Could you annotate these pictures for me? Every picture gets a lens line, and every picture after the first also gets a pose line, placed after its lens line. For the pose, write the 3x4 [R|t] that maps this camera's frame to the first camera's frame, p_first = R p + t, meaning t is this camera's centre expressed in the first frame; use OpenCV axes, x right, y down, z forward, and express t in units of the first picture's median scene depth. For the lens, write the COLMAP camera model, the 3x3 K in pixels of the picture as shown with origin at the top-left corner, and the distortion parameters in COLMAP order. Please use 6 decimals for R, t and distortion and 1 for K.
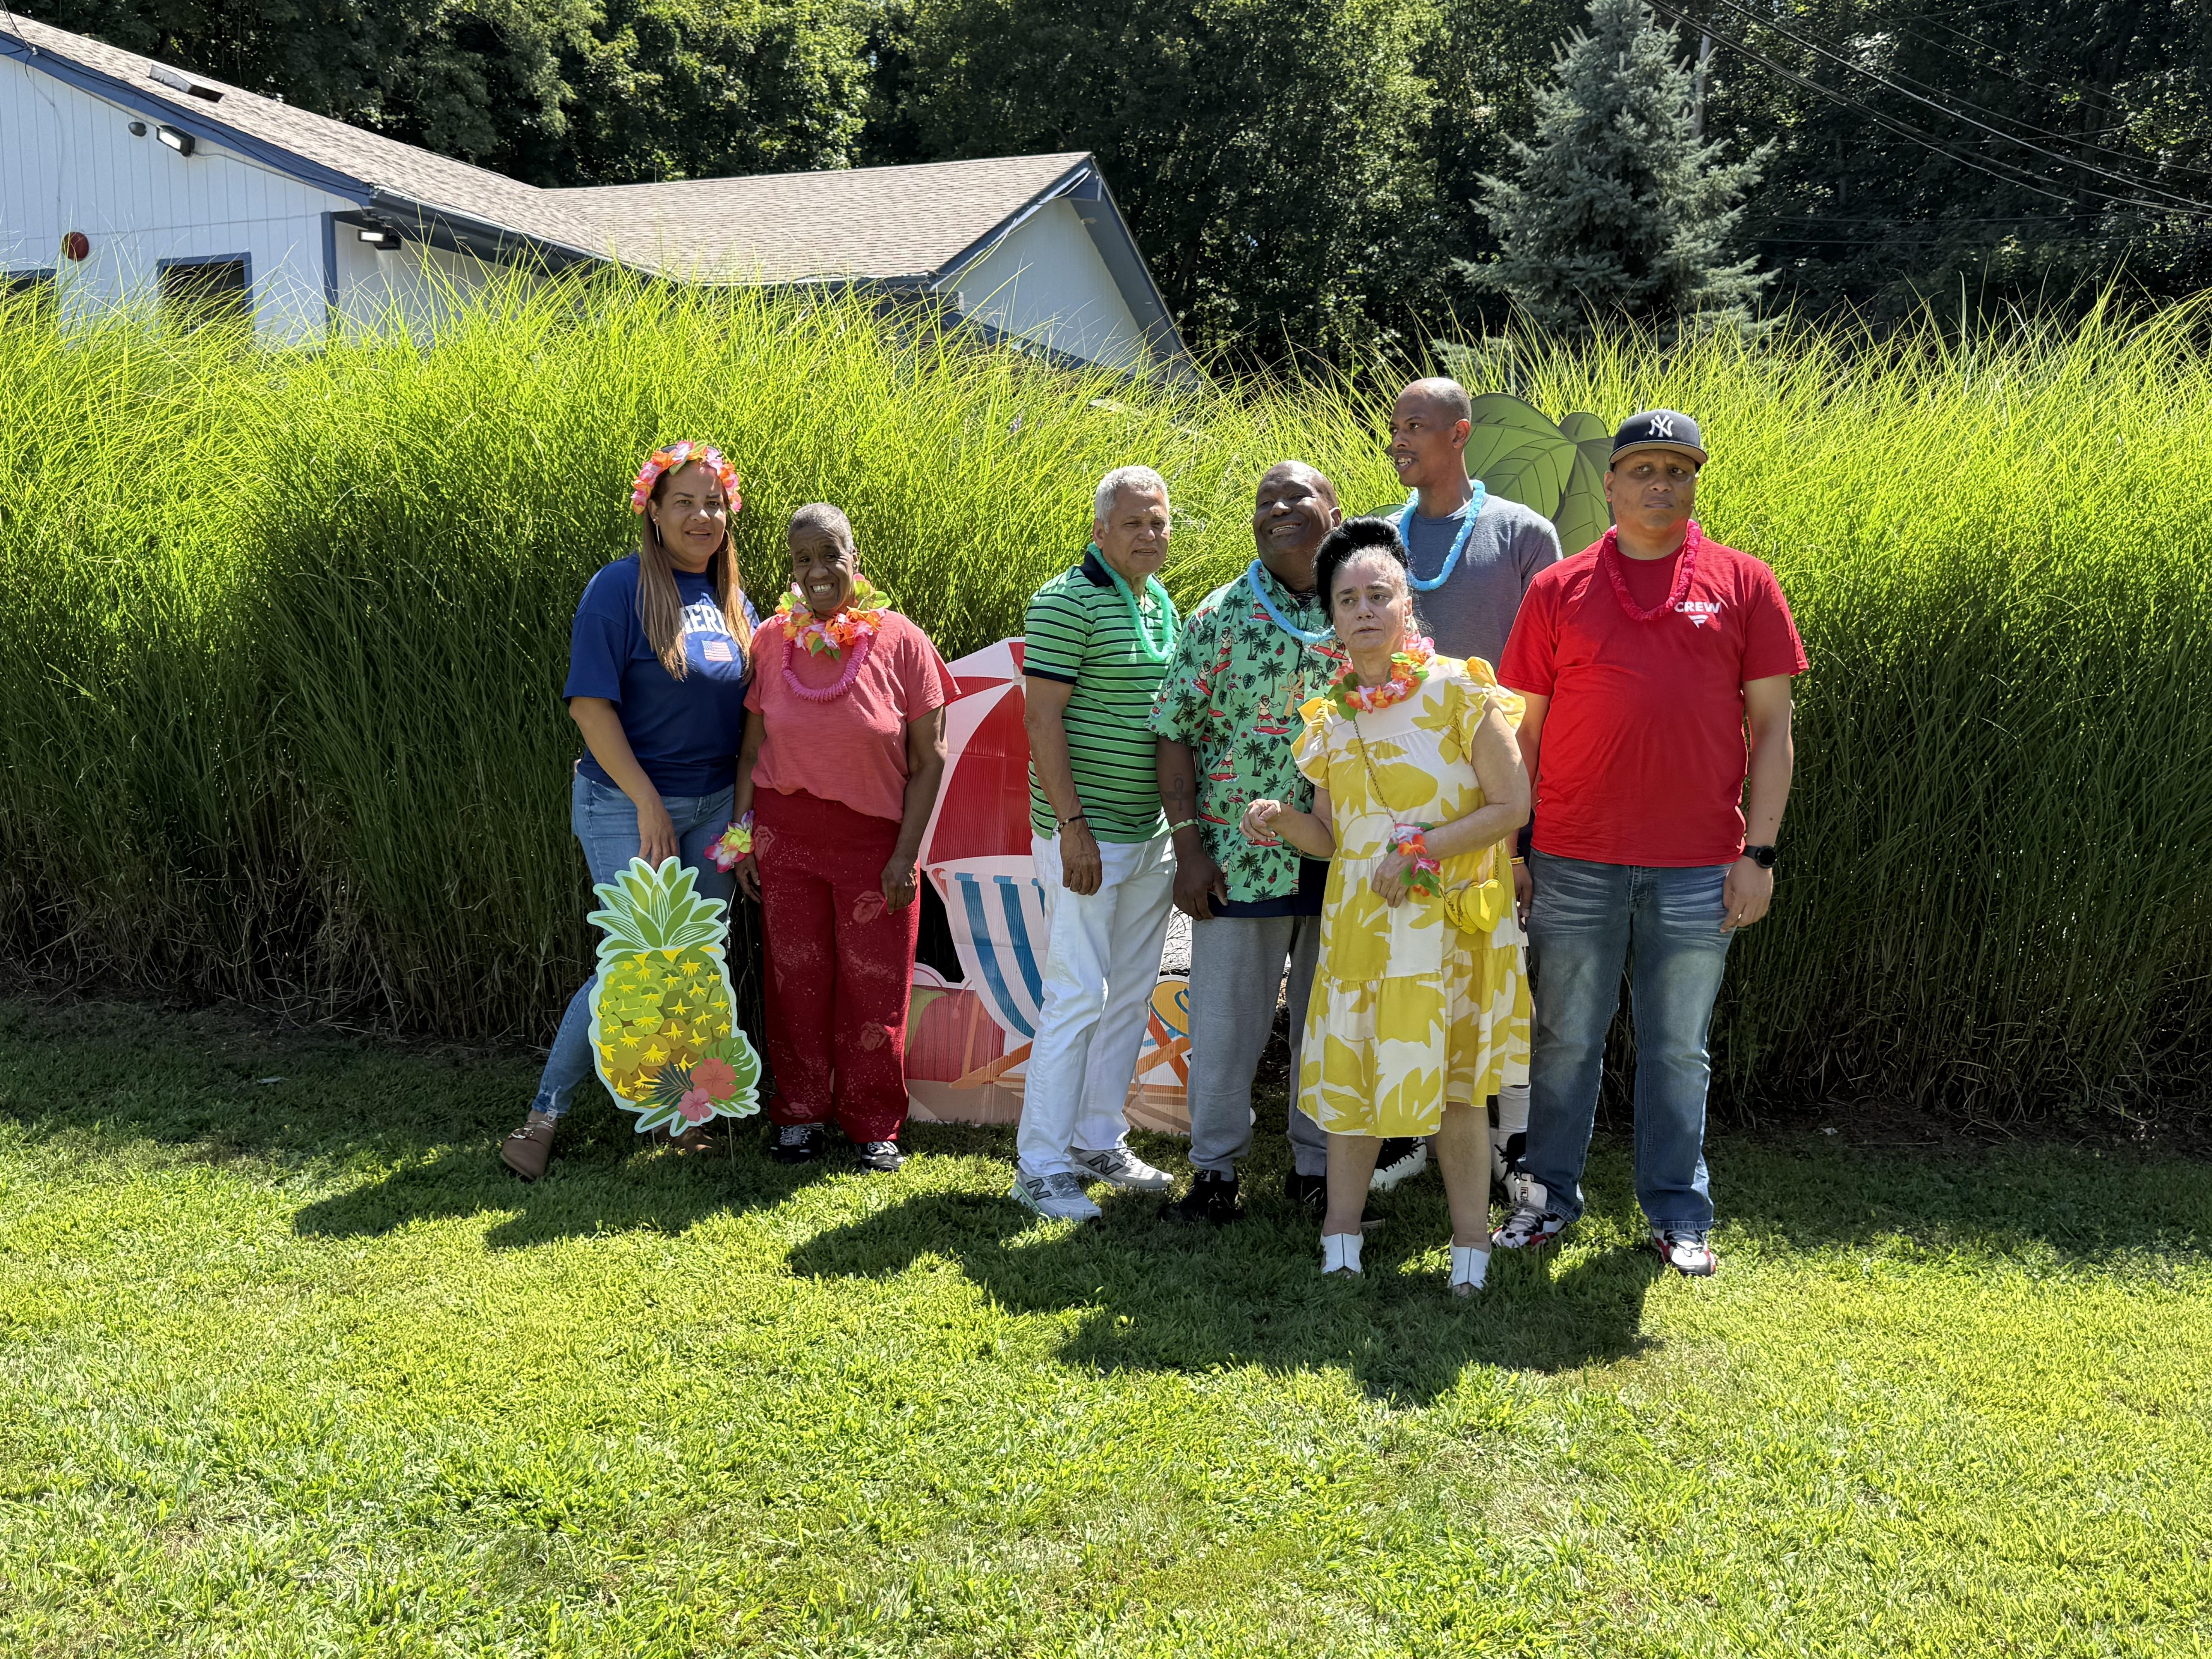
lens RADIAL K [[2437.6, 0, 1091.7], [0, 2437.6, 837.5], [0, 0, 1]] dist [0.099635, 0.000000]
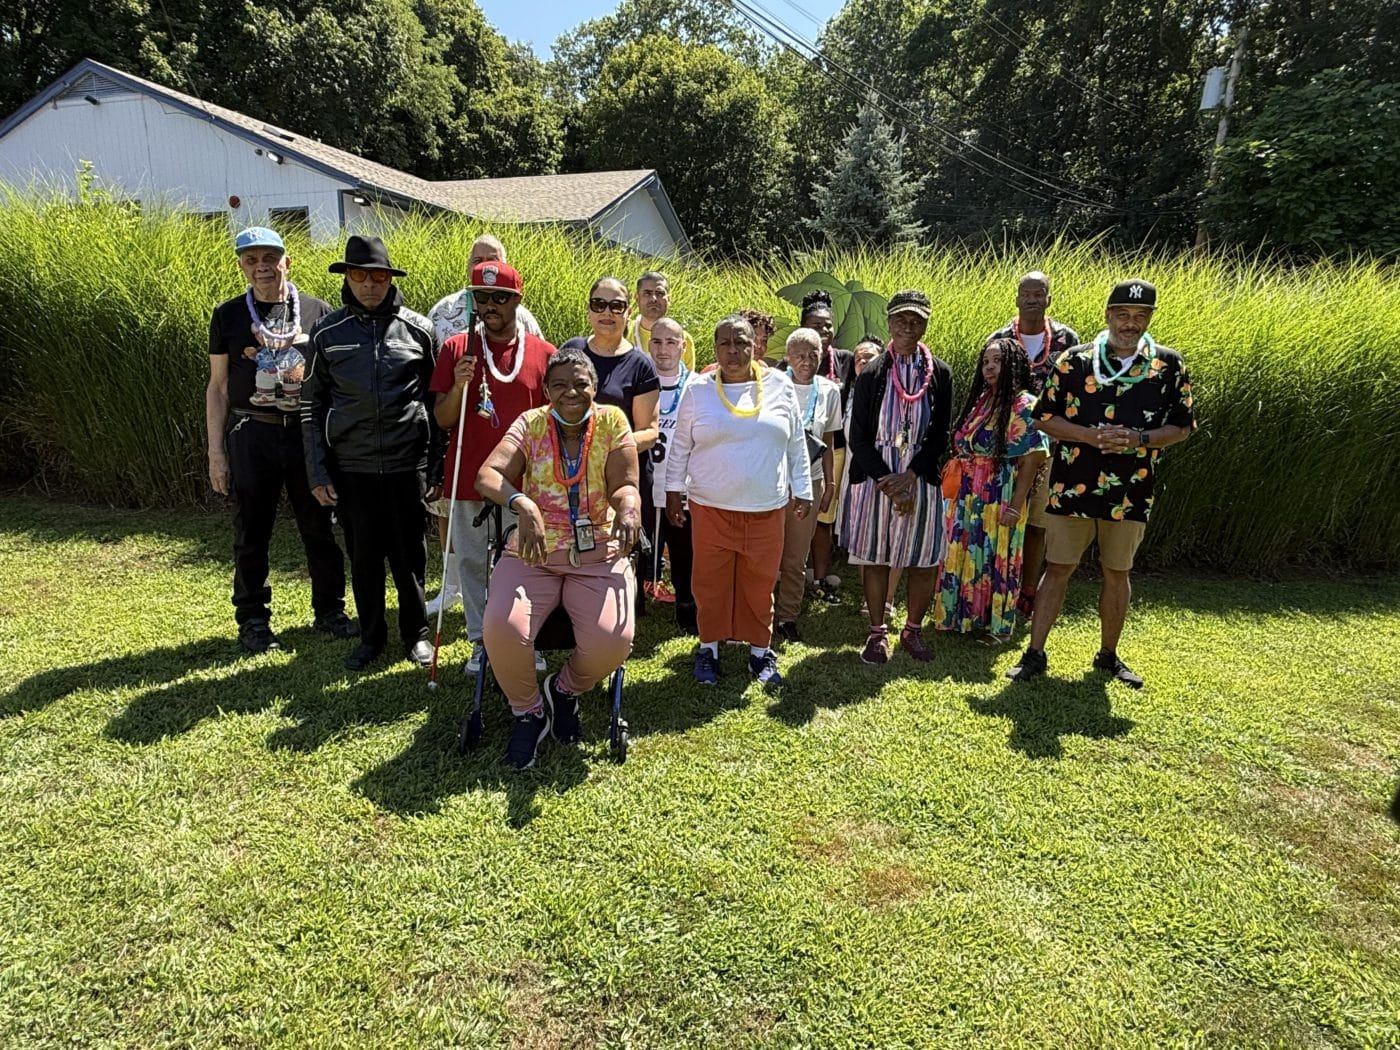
lens RADIAL K [[851.5, 0, 707.5], [0, 851.5, 520.0], [0, 0, 1]] dist [0.023749, 0.005035]
pose [[0.998436, 0.003424, 0.055807, 0.005293], [-0.008213, 0.996278, 0.085804, -0.005404], [-0.055305, -0.086128, 0.994748, 0.122556]]
